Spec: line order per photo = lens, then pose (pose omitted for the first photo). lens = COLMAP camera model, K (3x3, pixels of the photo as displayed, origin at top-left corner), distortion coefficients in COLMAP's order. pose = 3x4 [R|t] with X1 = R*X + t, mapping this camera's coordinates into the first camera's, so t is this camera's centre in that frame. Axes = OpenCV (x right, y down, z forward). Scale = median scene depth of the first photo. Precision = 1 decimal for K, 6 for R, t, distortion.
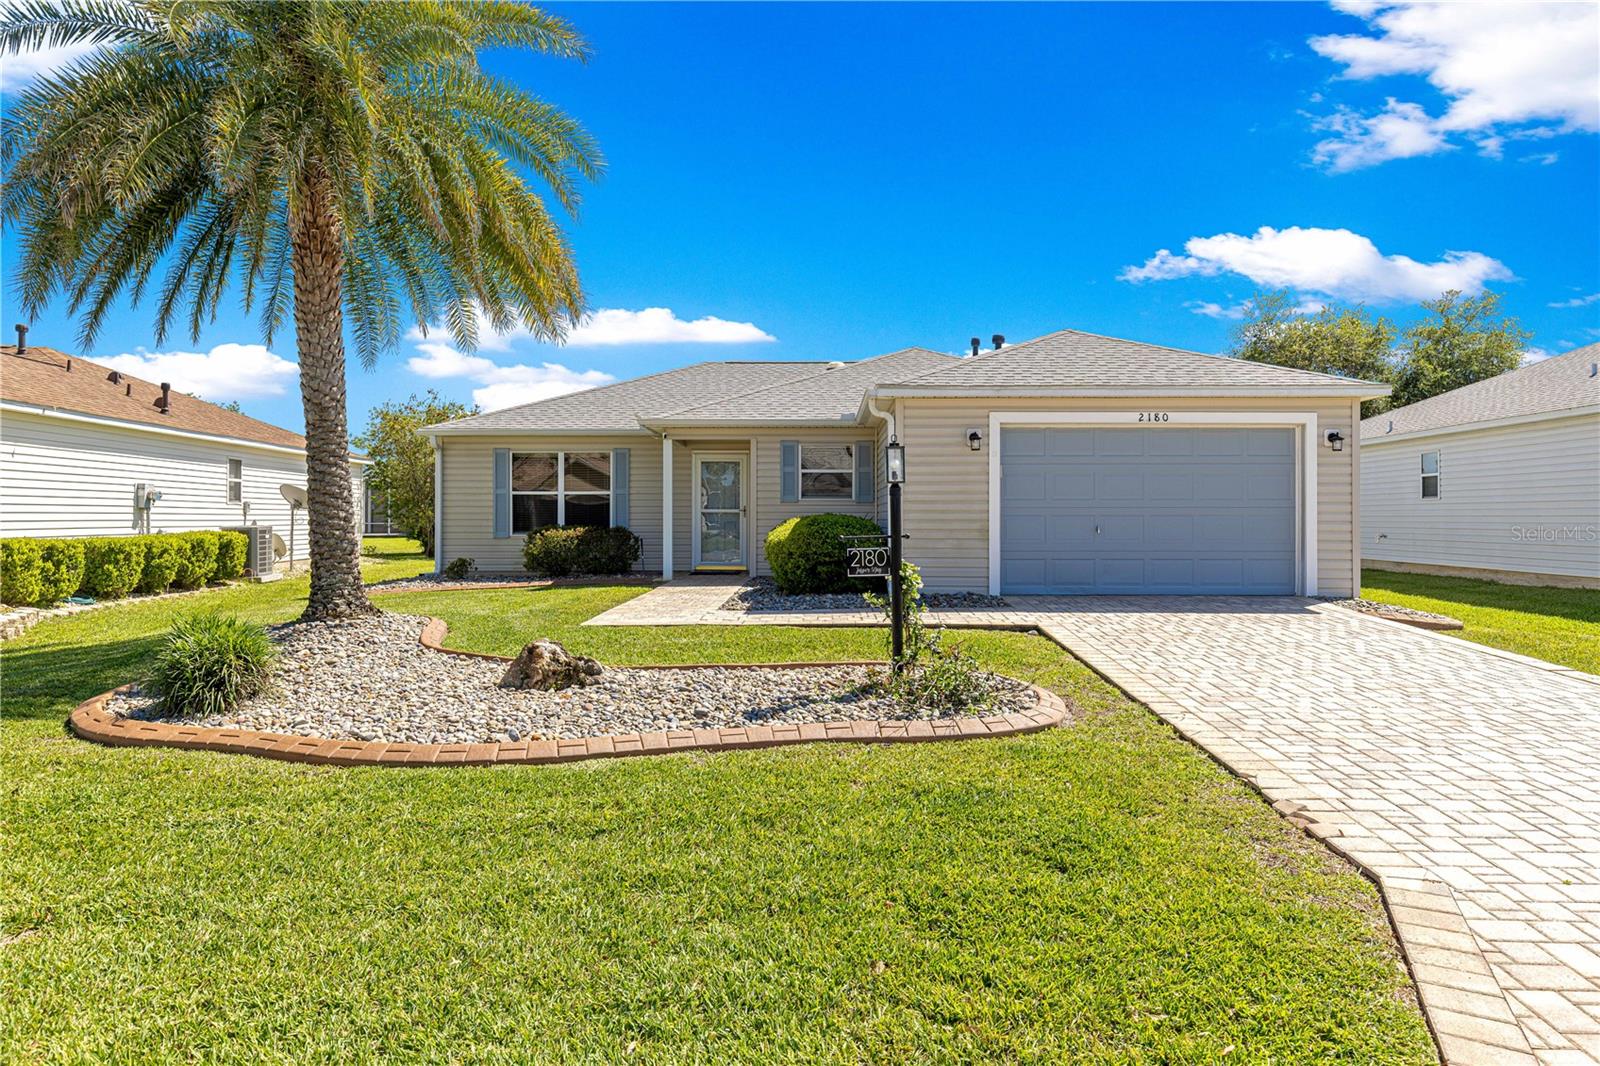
lens RADIAL K [[986.6, 0, 802.5], [0, 986.6, 516.8], [0, 0, 1]] dist [-0.001504, -0.000820]
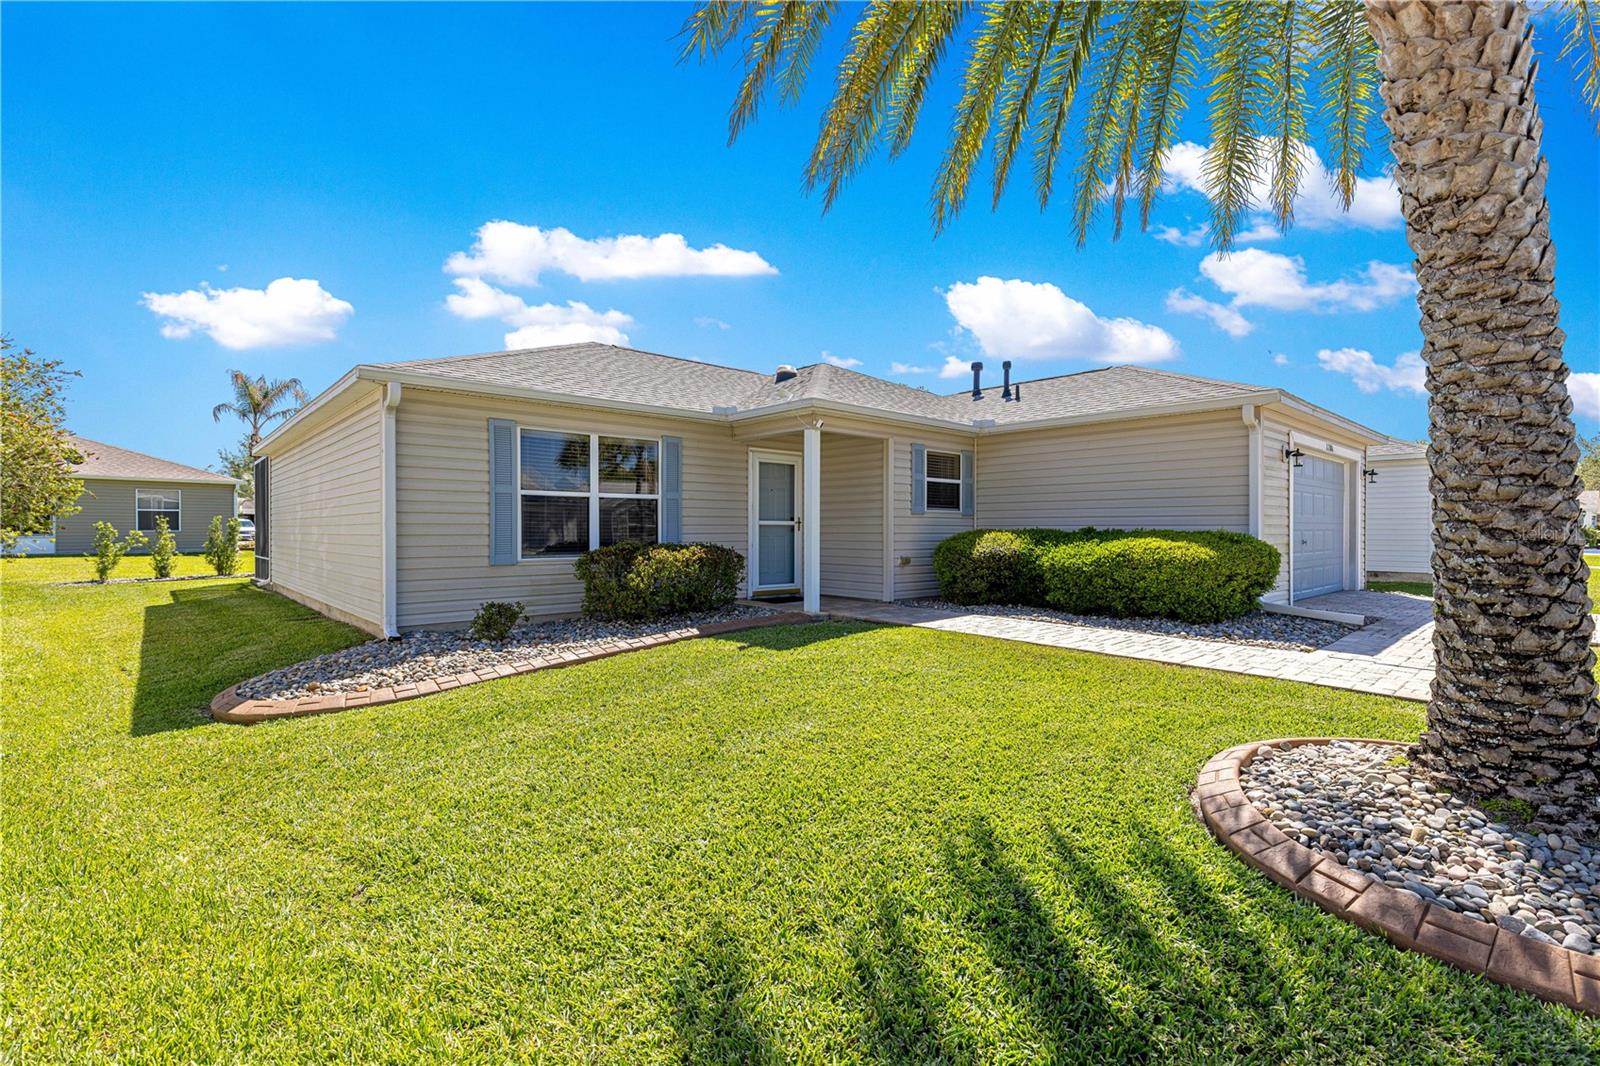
lens RADIAL K [[720.2, 0, 804.9], [0, 720.2, 540.1], [0, 0, 1]] dist [0.004265, 0.000210]
pose [[0.730845, -0.008707, 0.682488, -0.695366], [0.000182, 0.999921, 0.012563, 0.000623], [-0.682544, -0.009057, 0.730788, 0.796082]]
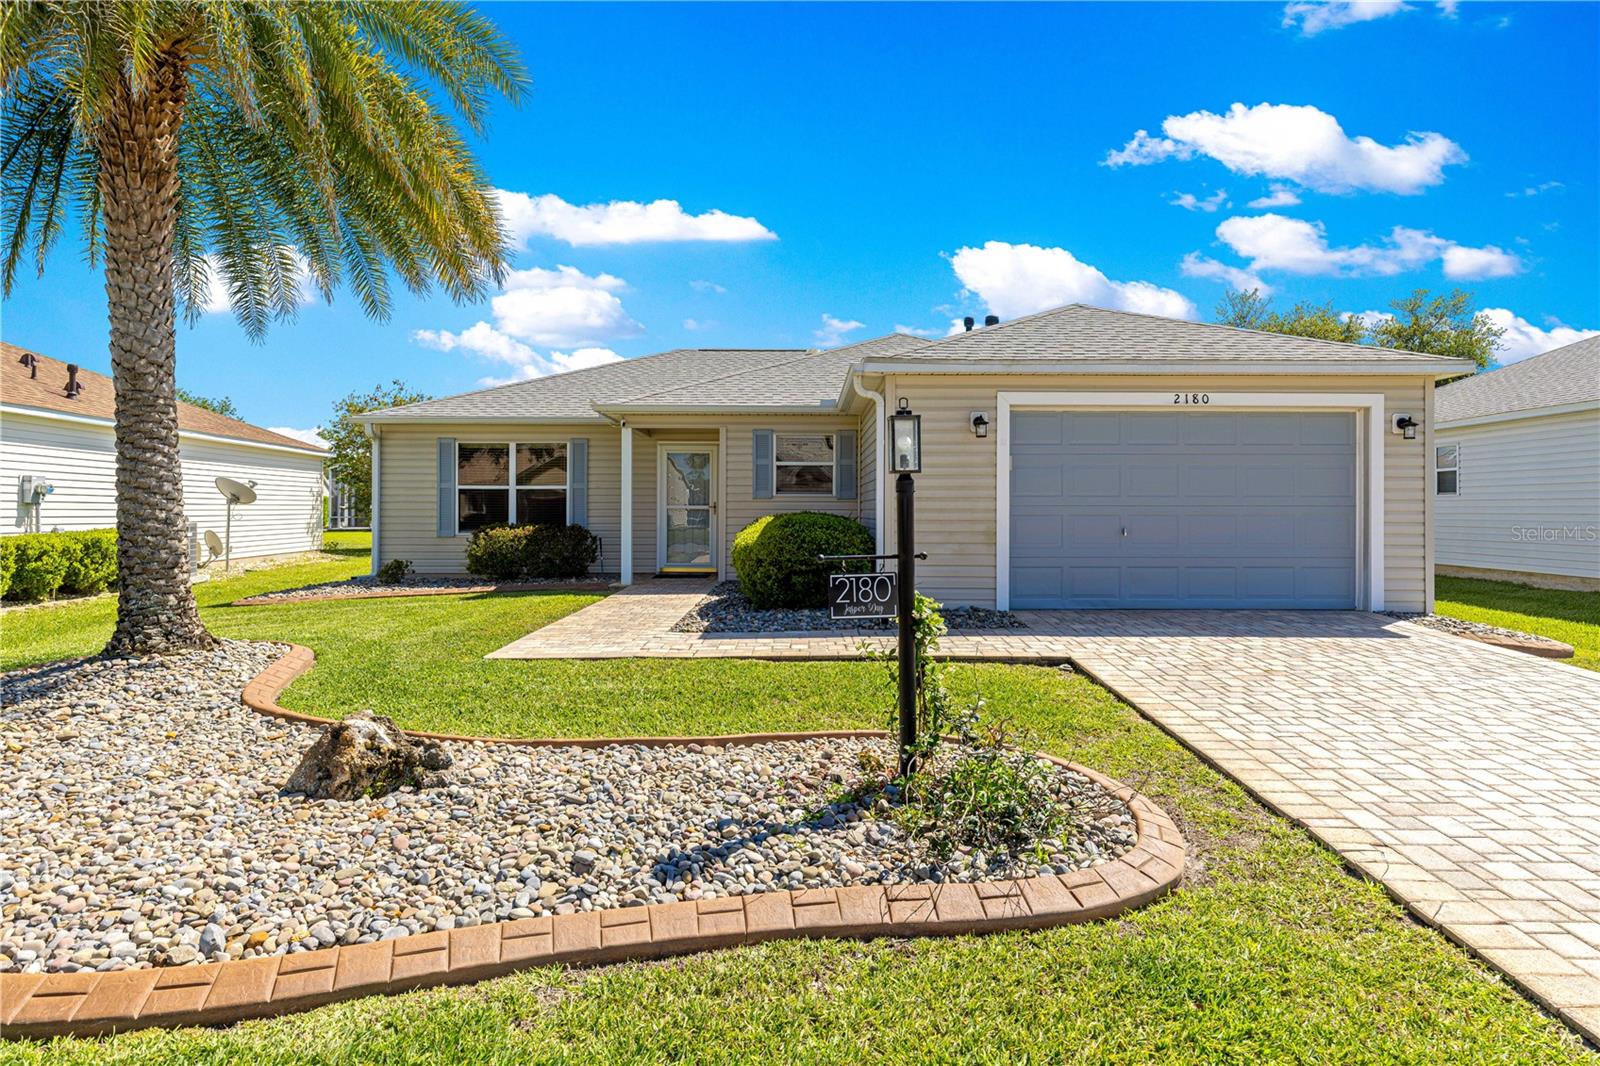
lens RADIAL K [[907.3, 0, 804.9], [0, 907.3, 507.9], [0, 0, 1]] dist [0.003643, 0.000325]
pose [[0.999752, 0.001505, 0.022219, 0.009003], [-0.001467, 0.999997, -0.001746, -0.005936], [-0.022221, 0.001713, 0.999752, 0.232342]]
